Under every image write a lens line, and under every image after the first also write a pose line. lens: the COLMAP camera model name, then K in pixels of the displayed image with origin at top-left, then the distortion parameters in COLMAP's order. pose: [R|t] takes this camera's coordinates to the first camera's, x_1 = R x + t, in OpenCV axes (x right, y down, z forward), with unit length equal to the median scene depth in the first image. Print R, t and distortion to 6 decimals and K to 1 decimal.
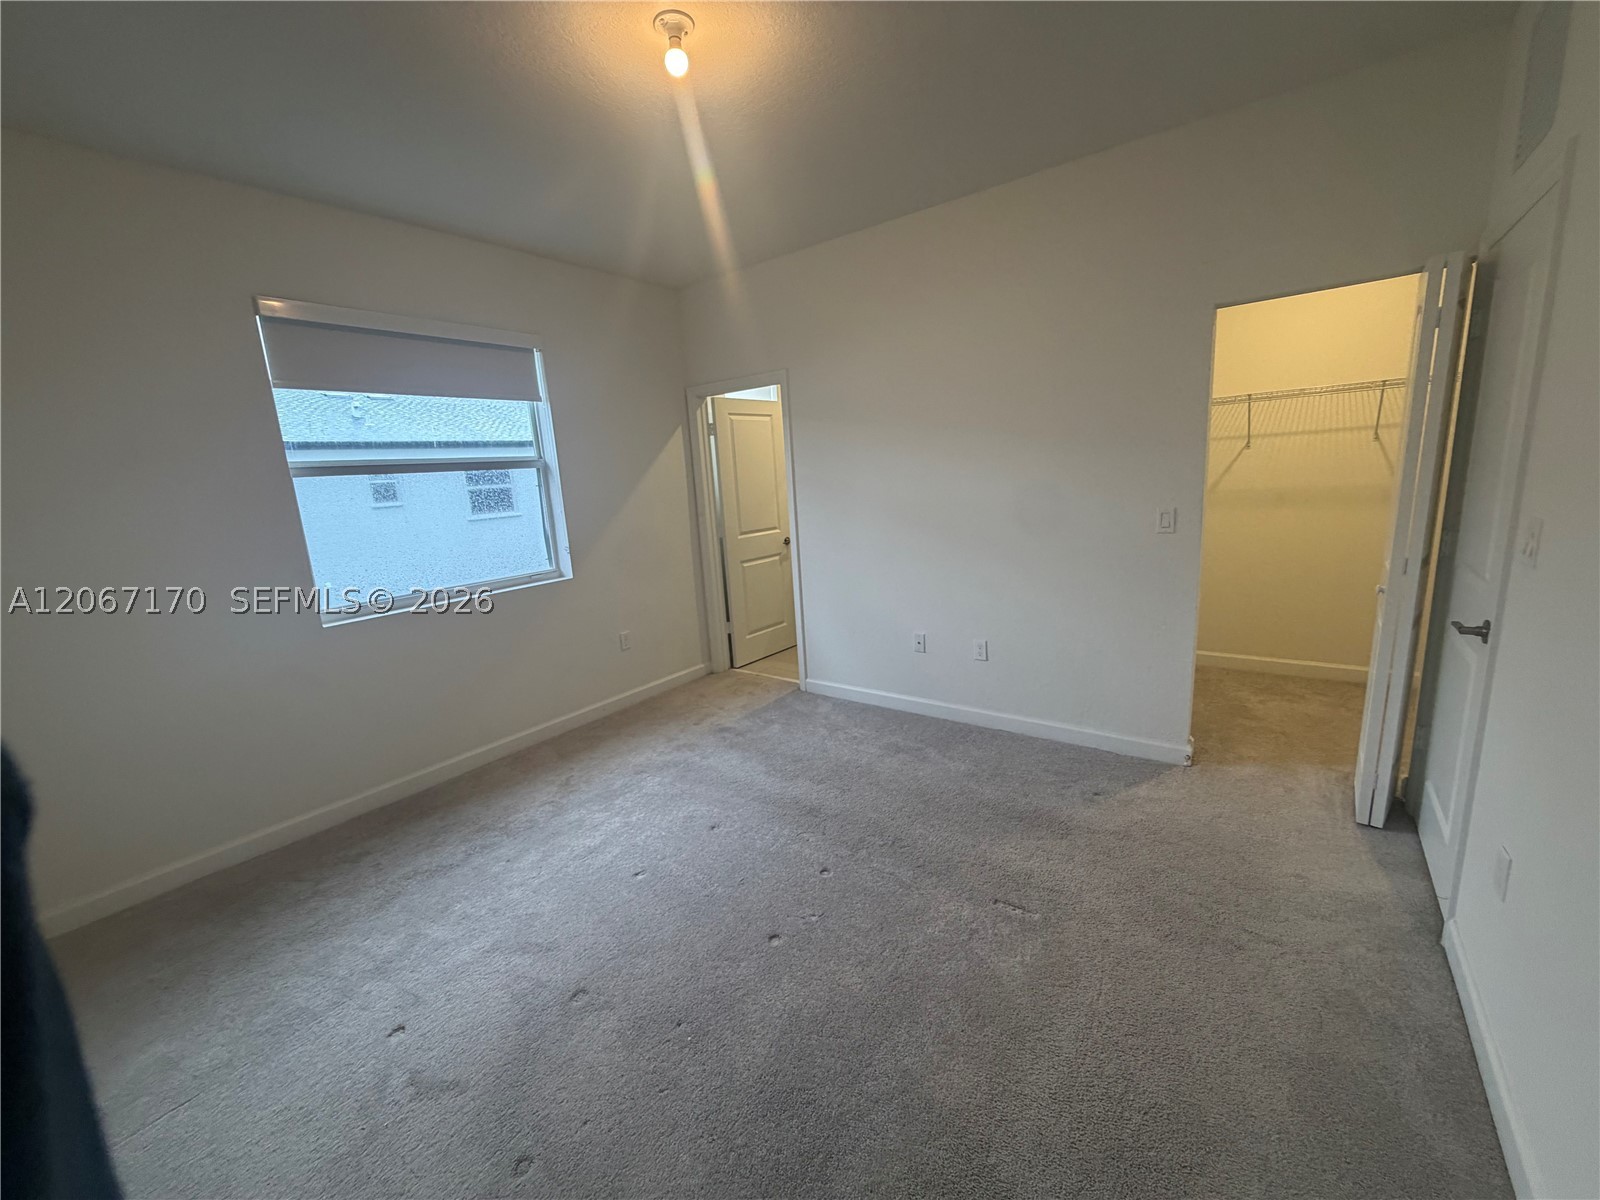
lens RADIAL K [[636.9, 0, 800.0], [0, 636.9, 600.0], [0, 0, 1]] dist [0.000921, 0.000274]
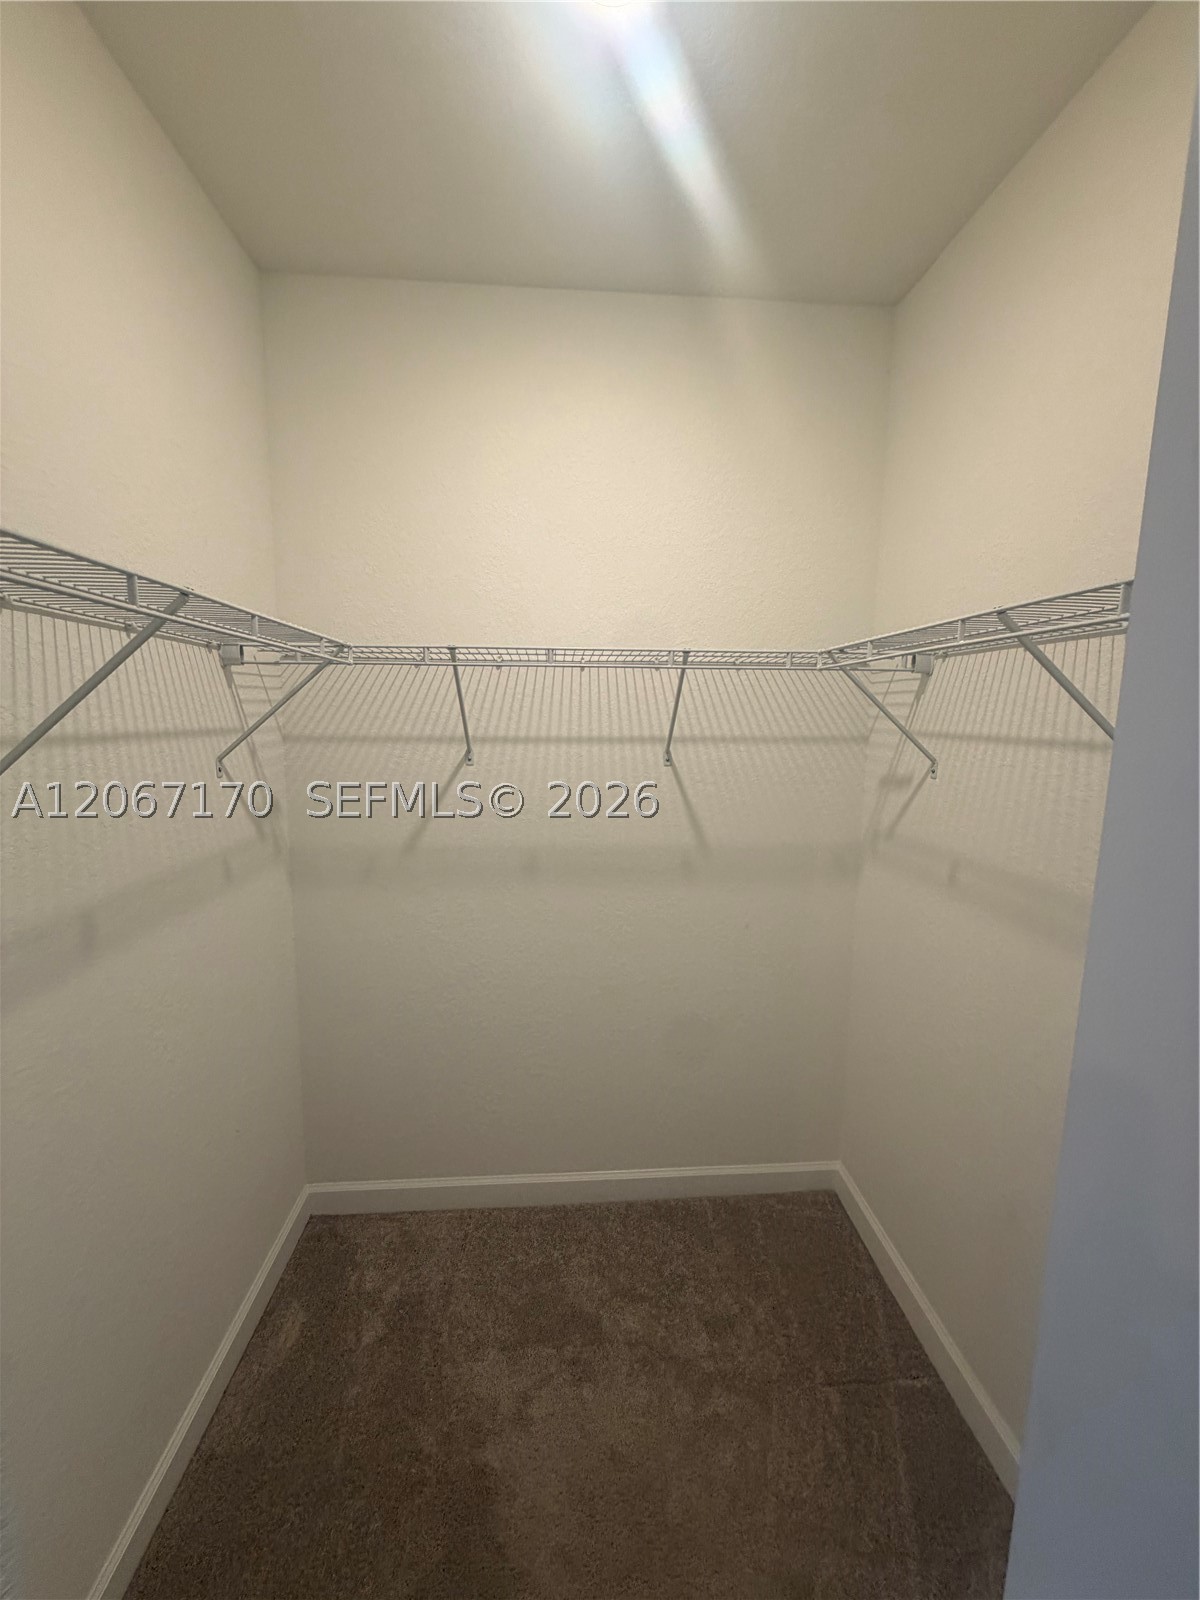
lens RADIAL K [[636.9, 0, 600.0], [0, 636.9, 800.0], [0, 0, 1]] dist [0.000921, 0.000274]
pose [[0.750668, -0.016102, 0.660483, 0.507403], [0.071926, 0.995753, -0.057472, -0.193656], [-0.656753, 0.090648, 0.748638, 0.639527]]
